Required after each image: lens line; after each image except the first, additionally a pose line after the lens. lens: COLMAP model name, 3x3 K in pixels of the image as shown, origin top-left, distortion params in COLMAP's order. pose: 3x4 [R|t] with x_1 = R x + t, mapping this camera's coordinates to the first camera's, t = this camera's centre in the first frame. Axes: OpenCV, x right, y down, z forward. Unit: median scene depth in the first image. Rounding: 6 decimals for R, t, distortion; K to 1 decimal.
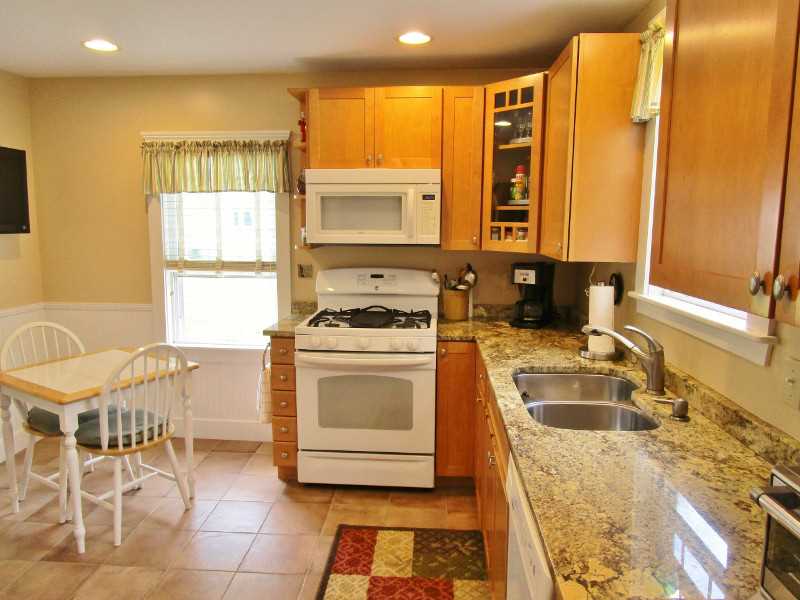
lens RADIAL K [[567.3, 0, 400.0], [0, 567.3, 300.0], [0, 0, 1]] dist [-0.014799, -0.002748]
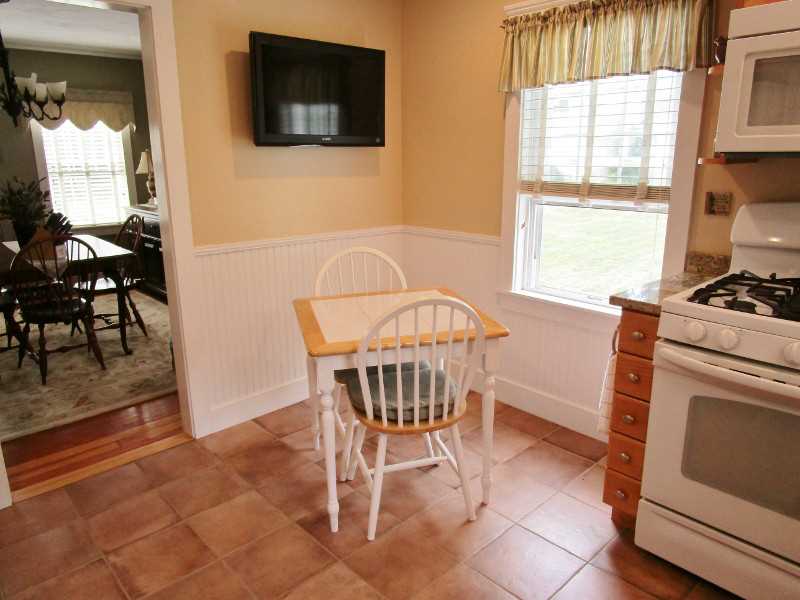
lens RADIAL K [[567.3, 0, 400.0], [0, 567.3, 300.0], [0, 0, 1]] dist [-0.014799, -0.002748]
pose [[0.720111, 0.159309, -0.675323, 0.010373], [-0.079374, 0.985810, 0.147914, -0.014167], [0.689304, -0.052912, 0.722537, 0.376508]]
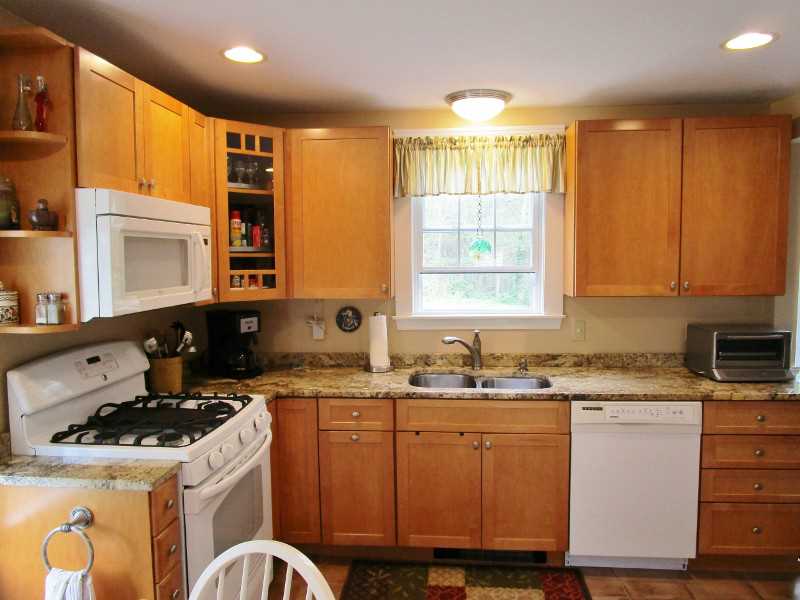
lens RADIAL K [[577.2, 0, 400.0], [0, 577.2, 300.0], [0, 0, 1]] dist [-0.019612, 0.000105]
pose [[0.030074, -0.085013, 0.995926, -0.733271], [0.145971, 0.986068, 0.079763, -0.120971], [-0.988832, 0.142978, 0.042064, 0.679240]]
